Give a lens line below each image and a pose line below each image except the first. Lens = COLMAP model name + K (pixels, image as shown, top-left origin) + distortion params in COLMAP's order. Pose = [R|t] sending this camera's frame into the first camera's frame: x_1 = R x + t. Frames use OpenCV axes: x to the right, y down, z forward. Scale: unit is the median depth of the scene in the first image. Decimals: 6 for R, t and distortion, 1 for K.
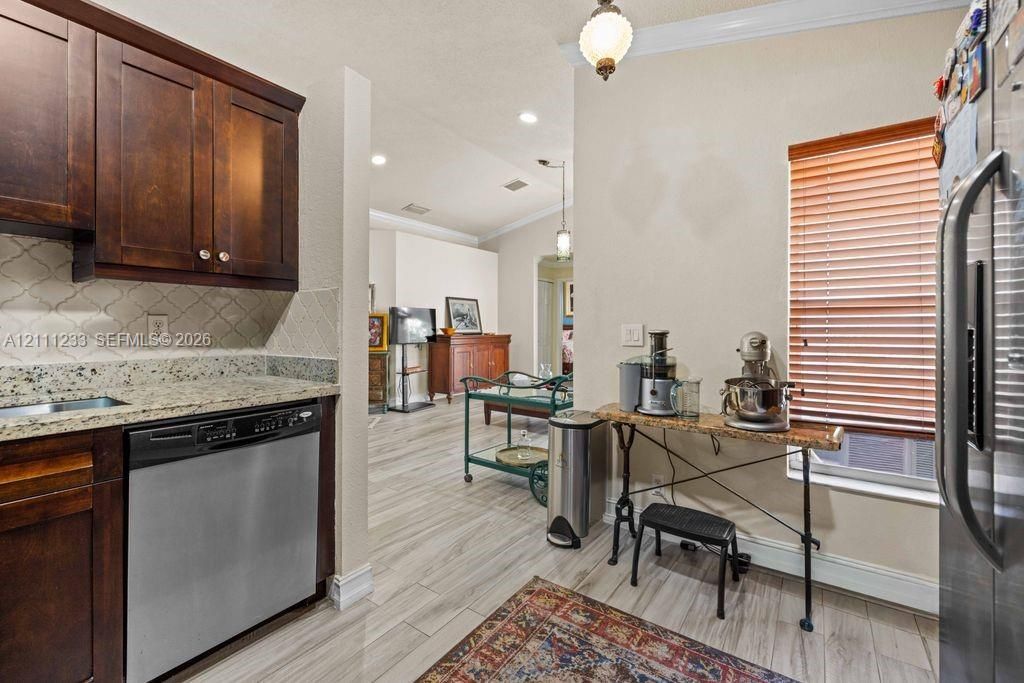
lens RADIAL K [[434.6, 0, 507.1], [0, 434.6, 327.3], [0, 0, 1]] dist [0.003746, -0.000926]
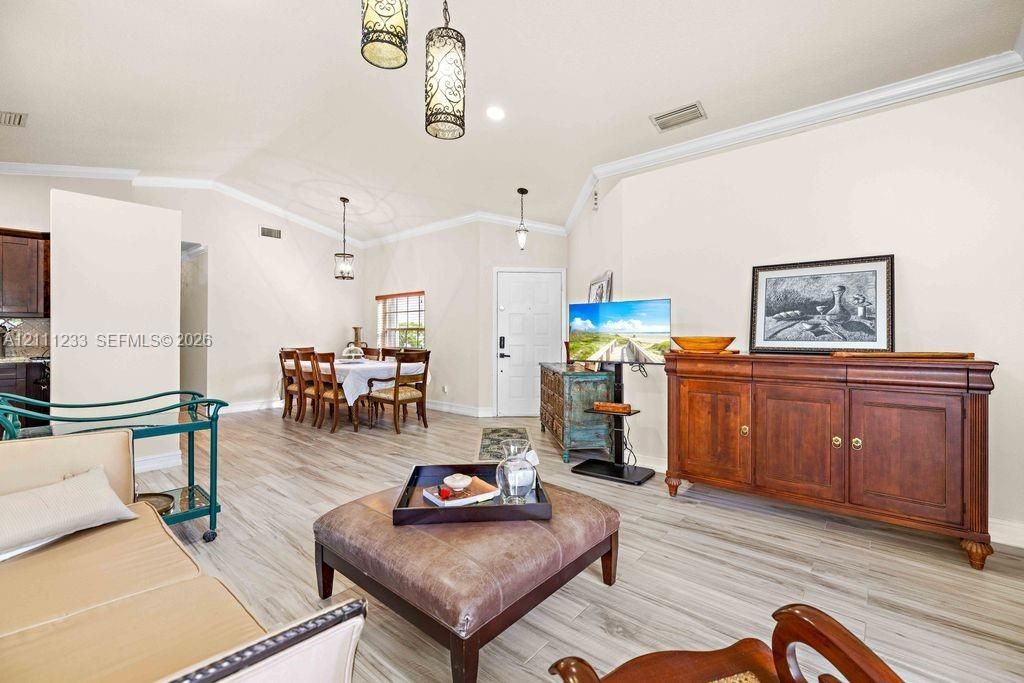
lens RADIAL K [[434.6, 0, 514.3], [0, 434.6, 336.1], [0, 0, 1]] dist [0.003746, -0.000926]
pose [[-0.088779, 0.001235, -0.996051, 0.439568], [-0.001580, 0.999998, 0.001381, 0.000732], [0.996050, 0.001696, -0.088777, 1.064403]]
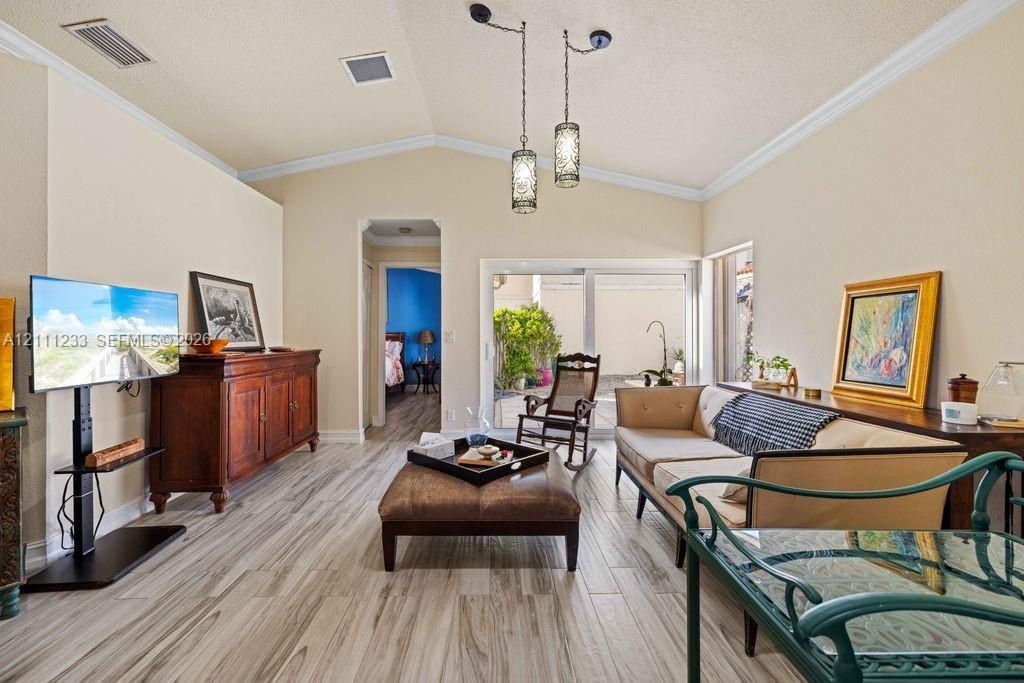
lens RADIAL K [[434.6, 0, 509.2], [0, 434.6, 334.3], [0, 0, 1]] dist [0.003746, -0.000926]
pose [[0.798075, -0.003051, 0.602550, -0.199752], [0.004811, 0.999988, -0.001309, -0.002017], [-0.602539, 0.003944, 0.798080, 0.580396]]
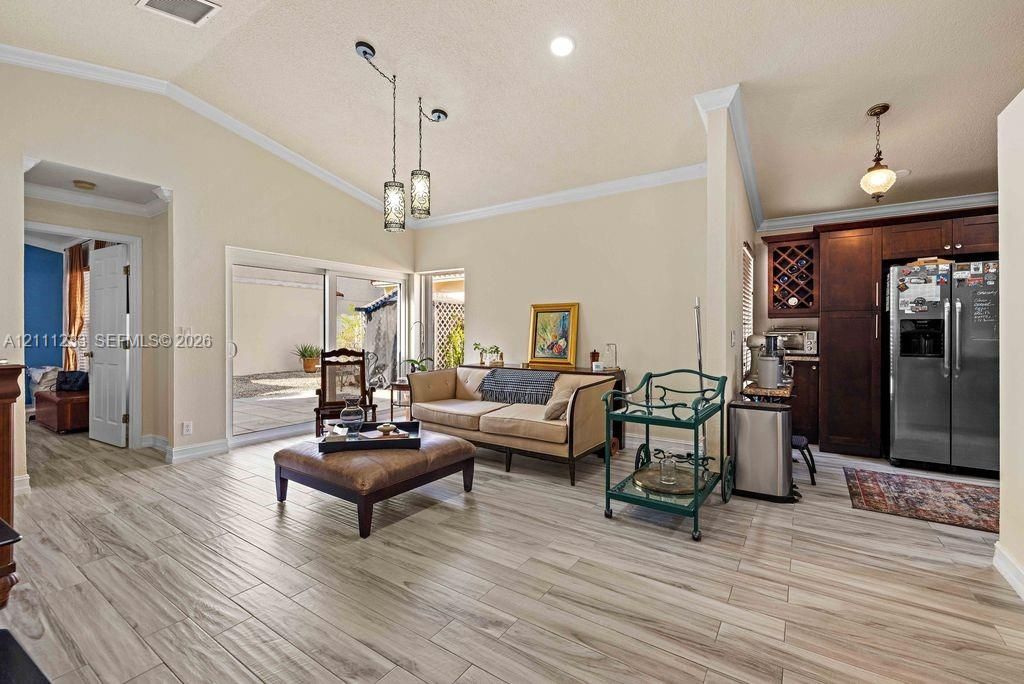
lens RADIAL K [[434.6, 0, 508.3], [0, 434.6, 336.9], [0, 0, 1]] dist [0.003746, -0.000926]
pose [[-0.020975, -0.014563, 0.999674, -0.512672], [0.000196, 0.999894, 0.014571, -0.004261], [-0.999780, 0.000501, -0.020969, 0.830319]]
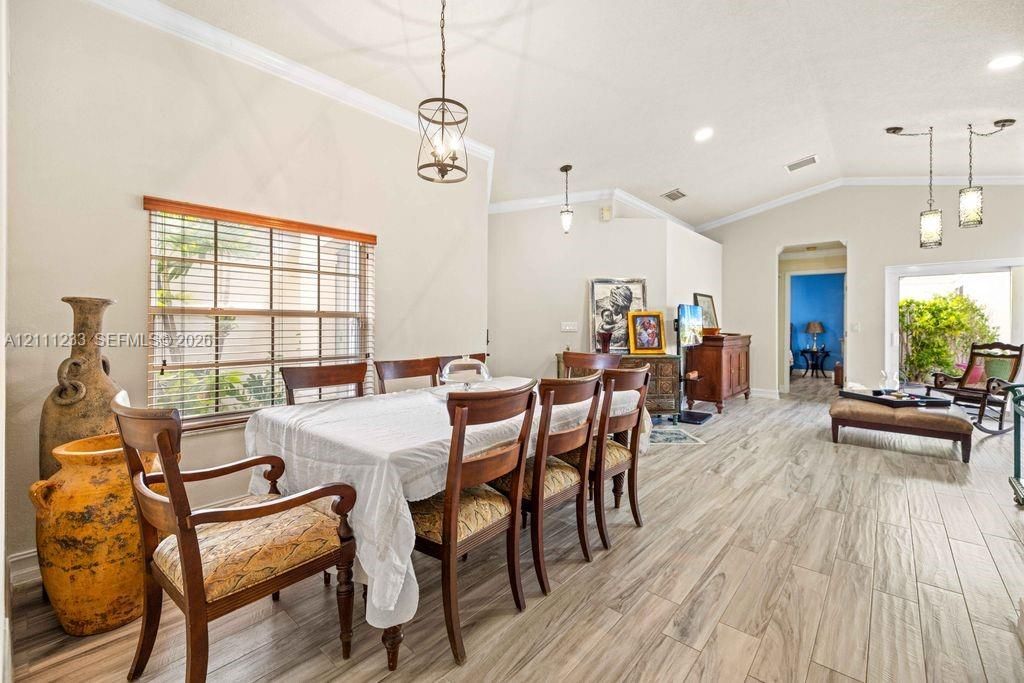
lens RADIAL K [[434.6, 0, 512.0], [0, 434.6, 325.9], [0, 0, 1]] dist [0.003746, -0.000926]
pose [[0.995062, 0.000020, -0.099258, -0.571052], [0.000065, 1.000000, 0.000862, -0.004190], [0.099258, -0.000864, 0.995061, 0.094157]]
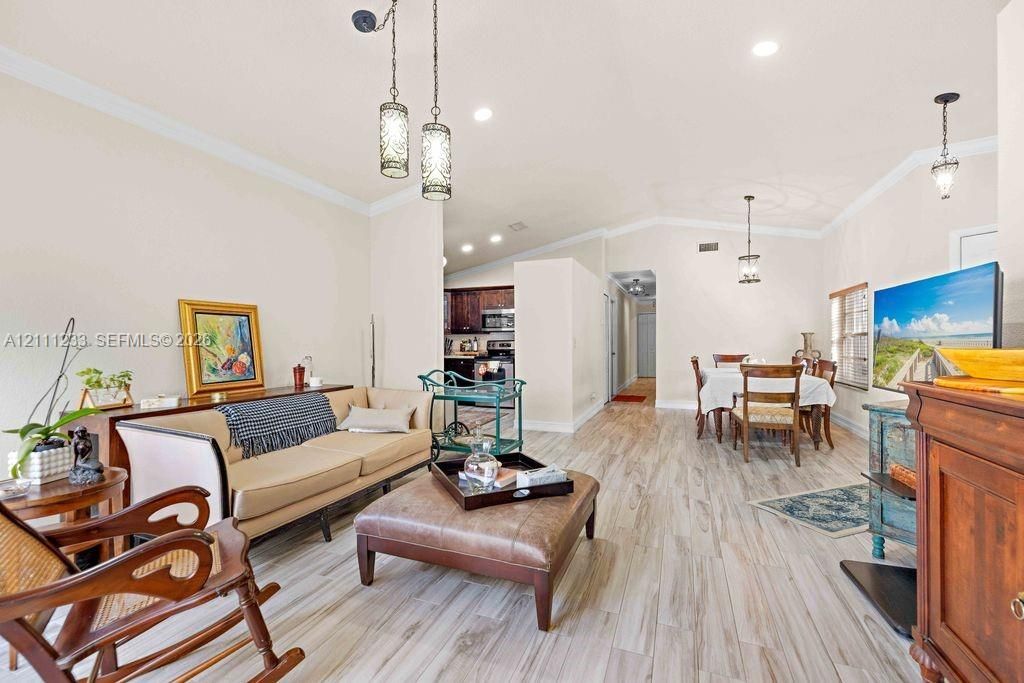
lens RADIAL K [[434.6, 0, 508.4], [0, 434.6, 339.7], [0, 0, 1]] dist [0.003746, -0.000926]
pose [[-0.972637, 0.002375, -0.232319, 0.158900], [0.003909, 0.999973, -0.006142, -0.001798], [0.232298, -0.006882, -0.972620, 1.430812]]
